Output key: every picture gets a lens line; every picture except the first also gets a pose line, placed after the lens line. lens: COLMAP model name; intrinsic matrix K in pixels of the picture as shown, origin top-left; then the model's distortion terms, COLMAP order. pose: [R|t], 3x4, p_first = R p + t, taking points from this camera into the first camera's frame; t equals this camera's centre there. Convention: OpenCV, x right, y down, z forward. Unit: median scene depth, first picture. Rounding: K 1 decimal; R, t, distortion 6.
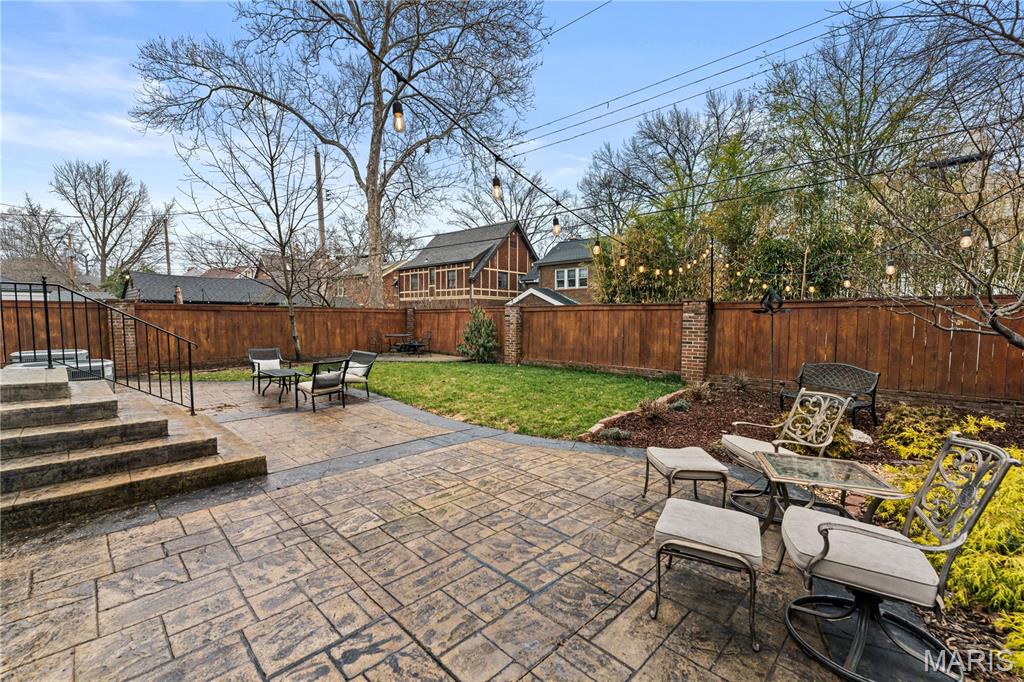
lens RADIAL K [[414.5, 0, 512.0], [0, 414.5, 341.0], [0, 0, 1]] dist [-0.000361, -0.000031]
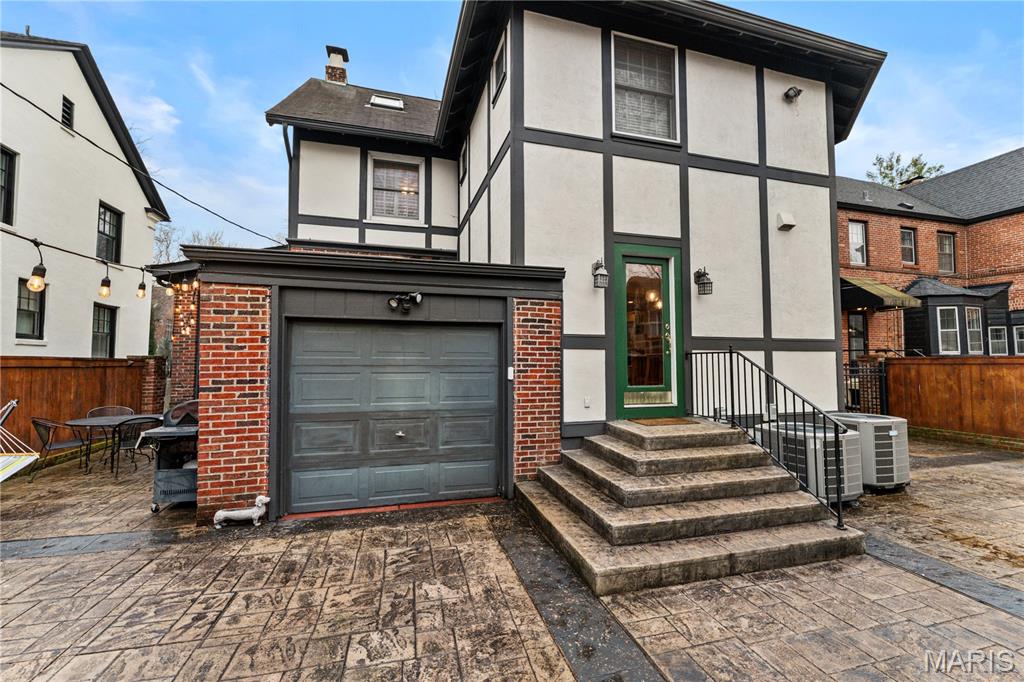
lens RADIAL K [[425.2, 0, 512.0], [0, 425.2, 341.0], [0, 0, 1]] dist [0.000272, 0.000038]
pose [[-0.512204, -0.046765, -0.857590, 0.174943], [-0.054013, 0.998294, -0.022179, -0.119340], [0.857164, 0.034961, -0.513856, 1.192212]]
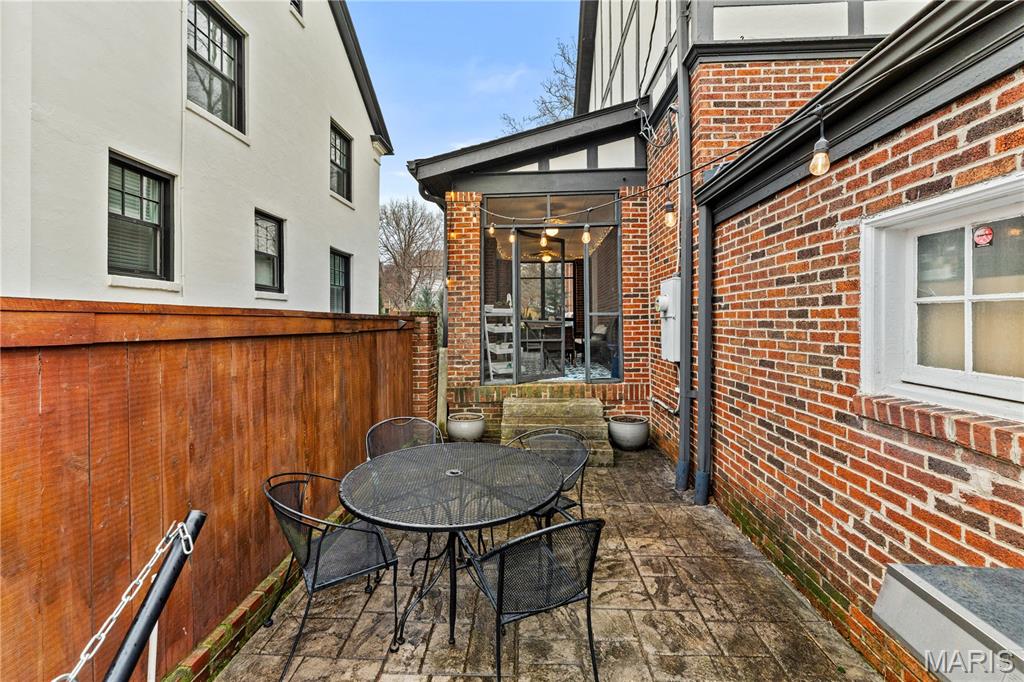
lens RADIAL K [[411.9, 0, 510.4], [0, 411.9, 319.7], [0, 0, 1]] dist [-0.000348, -0.000031]
pose [[-0.763880, -0.004158, -0.645345, -0.132045], [-0.040656, 0.998303, 0.041691, -0.032607], [0.644076, 0.058084, -0.762753, -0.329524]]
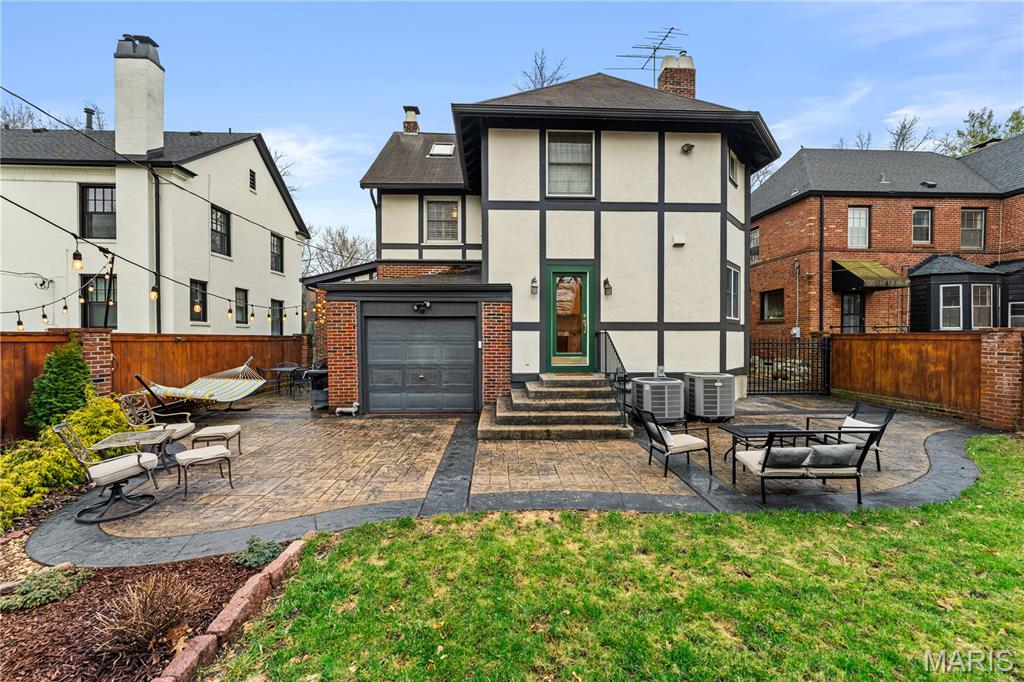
lens RADIAL K [[425.2, 0, 512.0], [0, 425.2, 341.0], [0, 0, 1]] dist [0.000272, 0.000038]
pose [[-0.702029, 0.004546, -0.712134, 0.573172], [-0.045326, 0.997667, 0.051052, -0.193320], [0.710705, 0.068118, -0.700185, 2.238242]]
